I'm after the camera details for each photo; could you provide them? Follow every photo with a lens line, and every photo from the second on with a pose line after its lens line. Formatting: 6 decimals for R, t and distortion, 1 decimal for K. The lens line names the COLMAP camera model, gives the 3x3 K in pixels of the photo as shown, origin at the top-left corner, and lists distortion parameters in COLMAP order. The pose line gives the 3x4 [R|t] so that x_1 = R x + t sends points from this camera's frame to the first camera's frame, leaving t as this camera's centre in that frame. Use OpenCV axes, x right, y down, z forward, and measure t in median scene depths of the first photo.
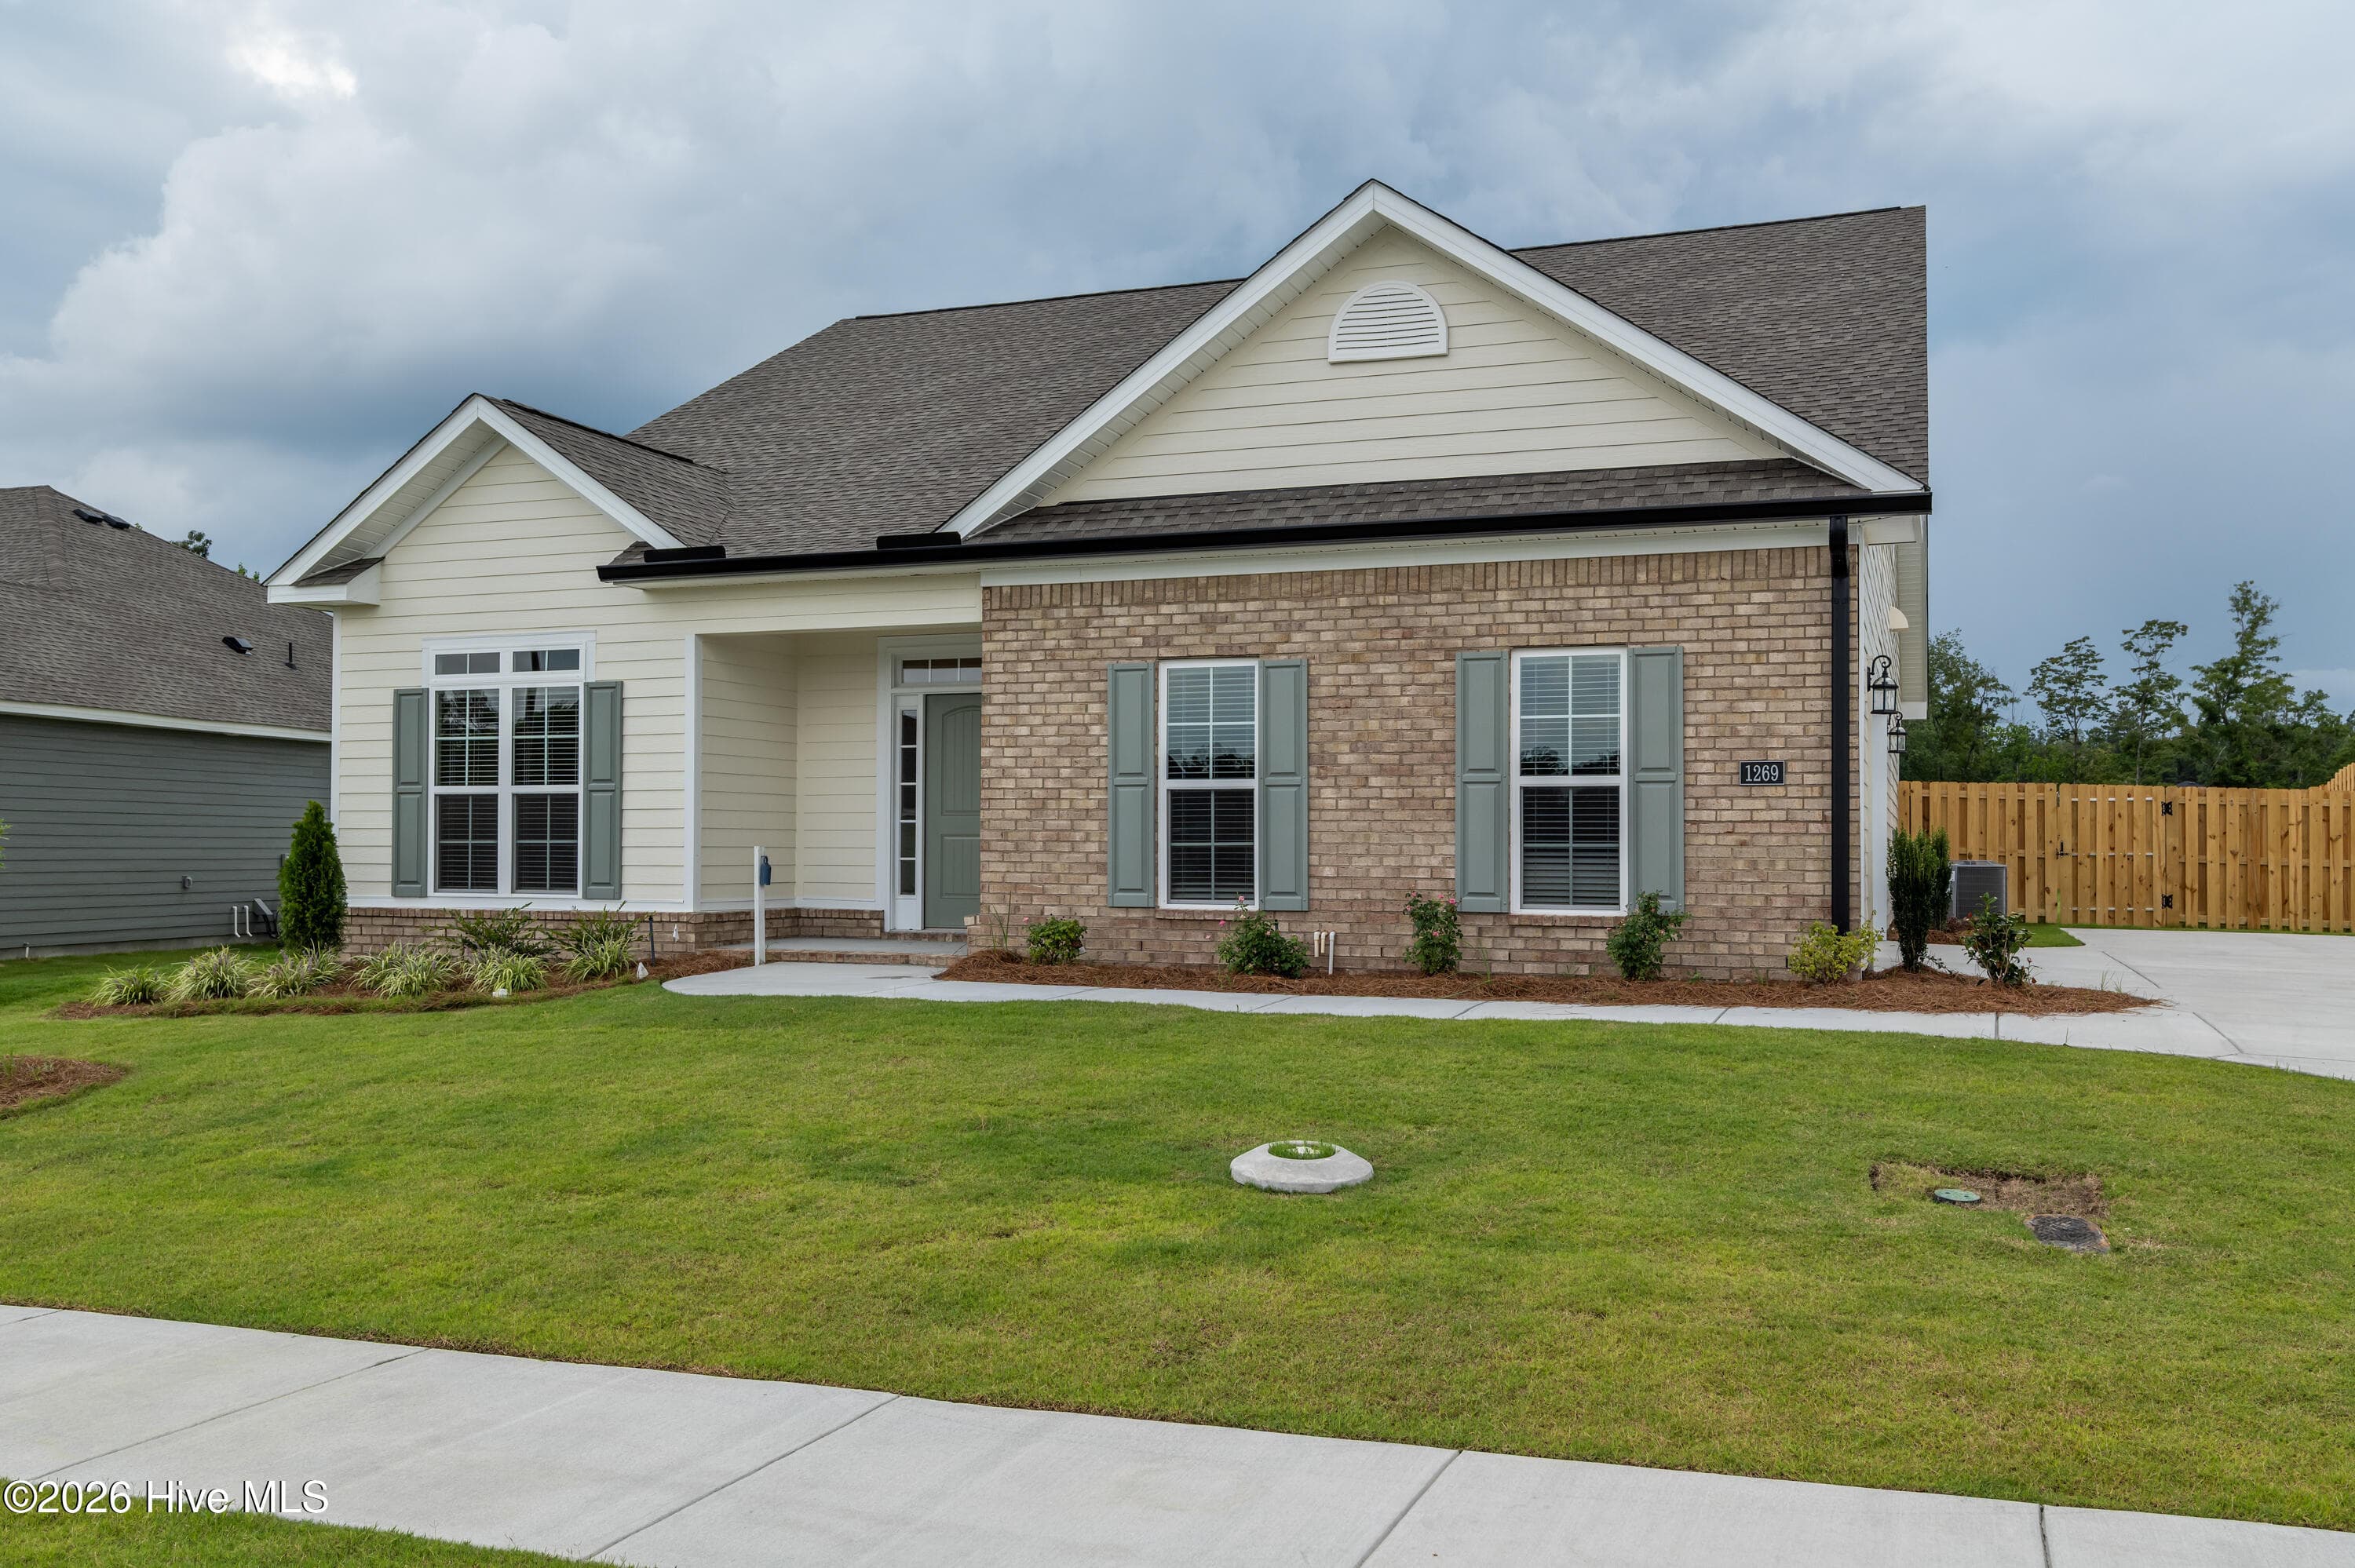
lens RADIAL K [[1993.8, 0, 1169.8], [0, 1993.8, 803.3], [0, 0, 1]] dist [-0.001703, 0.007673]
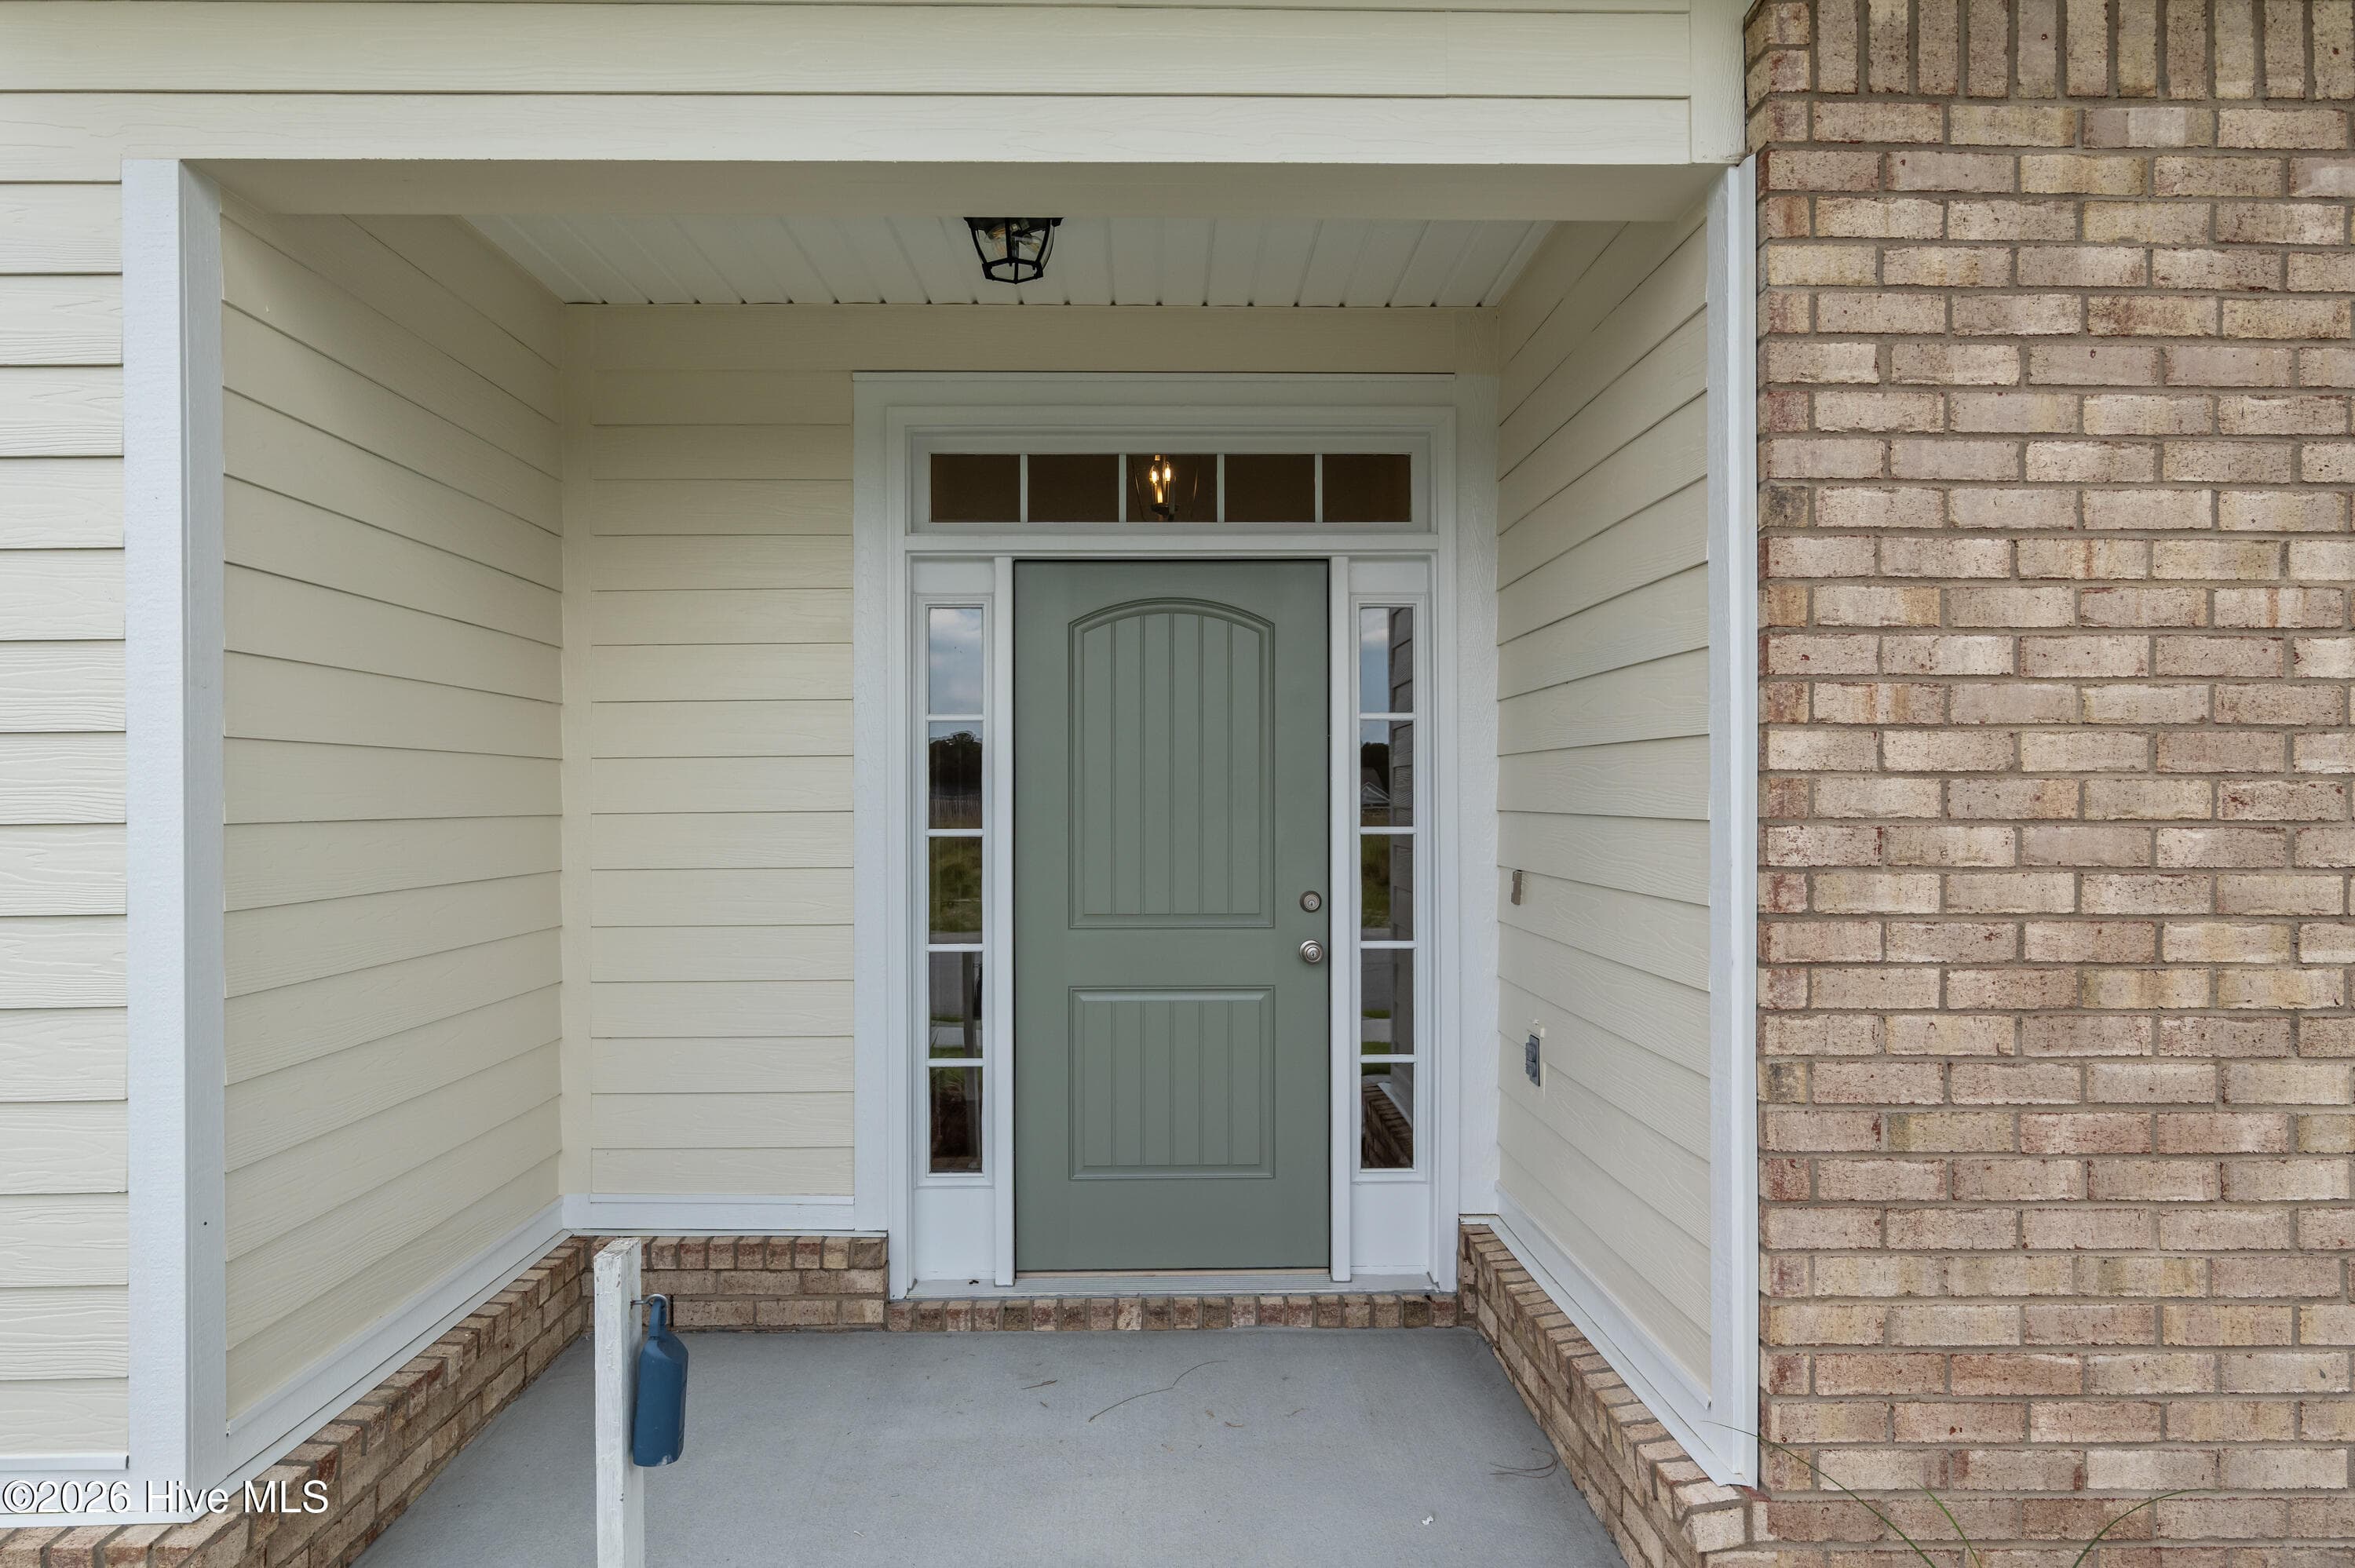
lens RADIAL K [[1438.9, 0, 1167.7], [0, 1438.9, 788.0], [0, 0, 1]] dist [0.000547, 0.000403]
pose [[0.926029, -0.003225, 0.377438, -0.217970], [-0.002899, 0.999873, 0.015655, -0.024042], [-0.377441, -0.015591, 0.925902, 0.893622]]
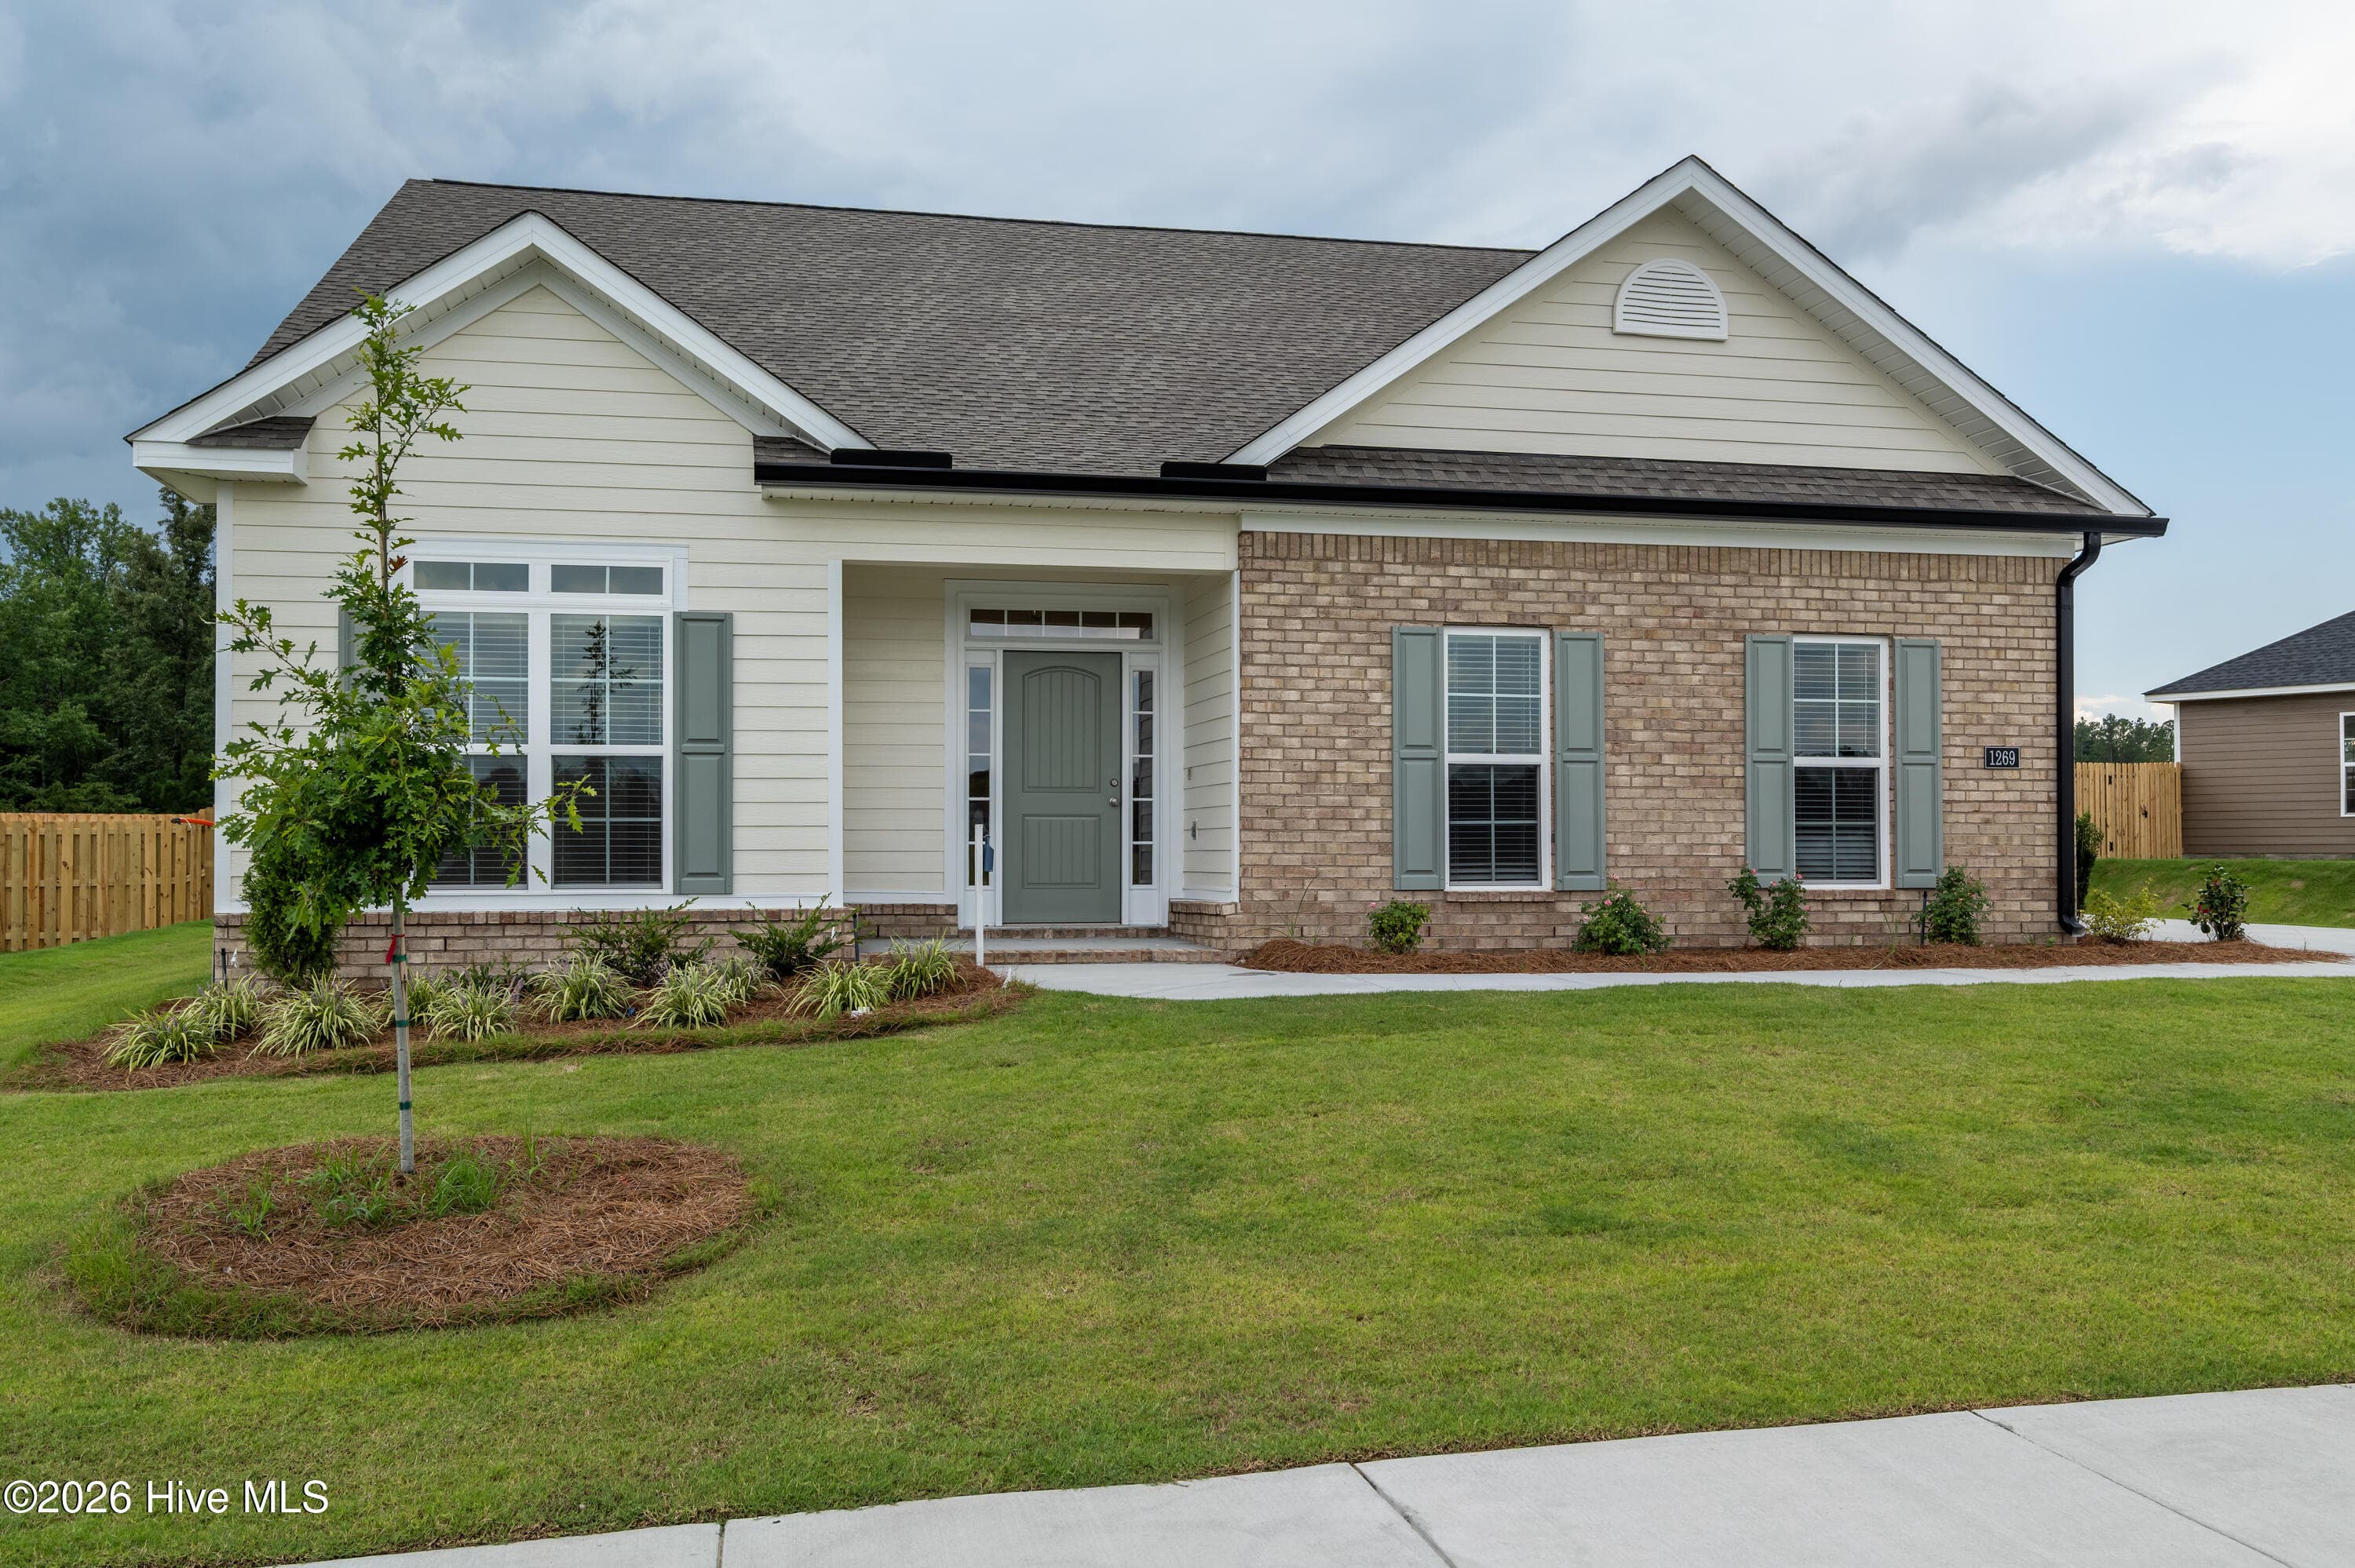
lens RADIAL K [[1993.8, 0, 1169.8], [0, 1993.8, 803.3], [0, 0, 1]] dist [-0.001703, 0.007673]
pose [[0.838759, 0.009295, 0.544424, -0.610761], [-0.008074, 0.999957, -0.004633, 0.016719], [-0.544444, -0.000510, 0.838797, 0.282018]]
